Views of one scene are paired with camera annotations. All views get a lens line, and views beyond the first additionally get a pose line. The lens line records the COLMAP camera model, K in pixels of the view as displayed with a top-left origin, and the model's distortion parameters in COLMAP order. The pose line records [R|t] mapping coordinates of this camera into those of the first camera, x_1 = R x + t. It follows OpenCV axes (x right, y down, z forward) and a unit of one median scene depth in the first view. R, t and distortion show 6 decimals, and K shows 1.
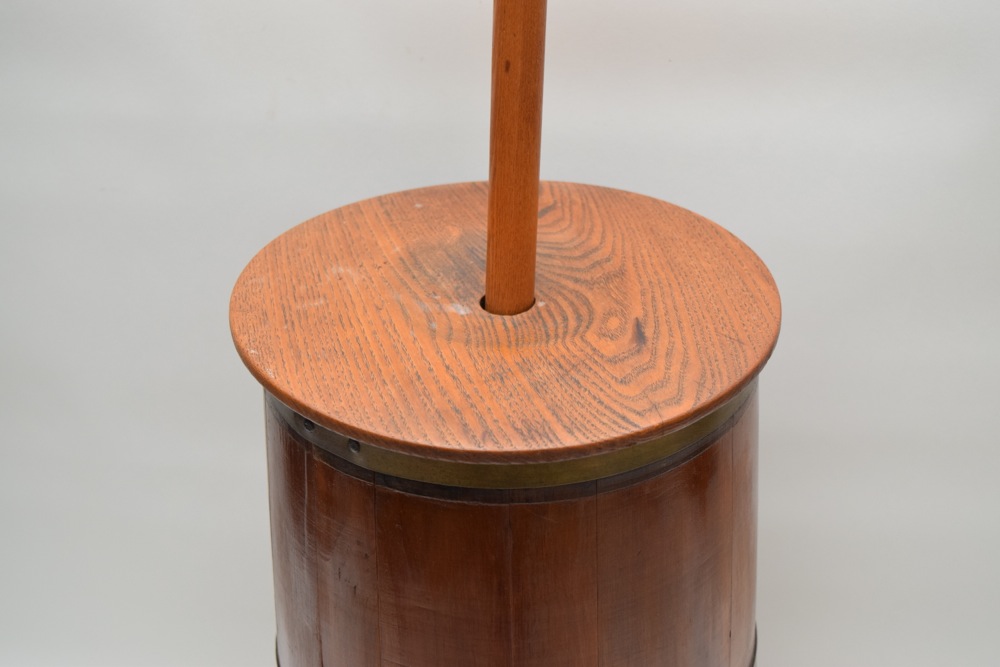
lens RADIAL K [[1271.6, 0, 501.3], [0, 1271.6, 333.3], [0, 0, 1]] dist [-0.000707, 0.000000]
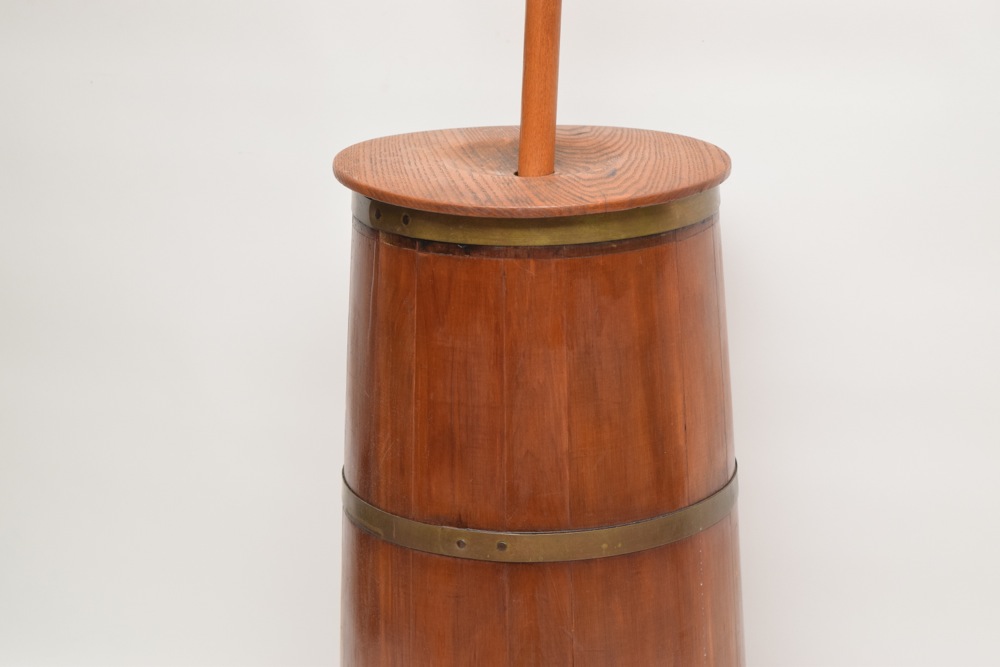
lens RADIAL K [[2339.8, 0, 502.0], [0, 2339.8, 332.1], [0, 0, 1]] dist [0.078983, 0.000000]
pose [[0.985945, 0.045913, -0.160639, 0.427375], [-0.085367, 0.964953, -0.248149, 0.856587], [0.143616, 0.258374, 0.955310, -1.516272]]
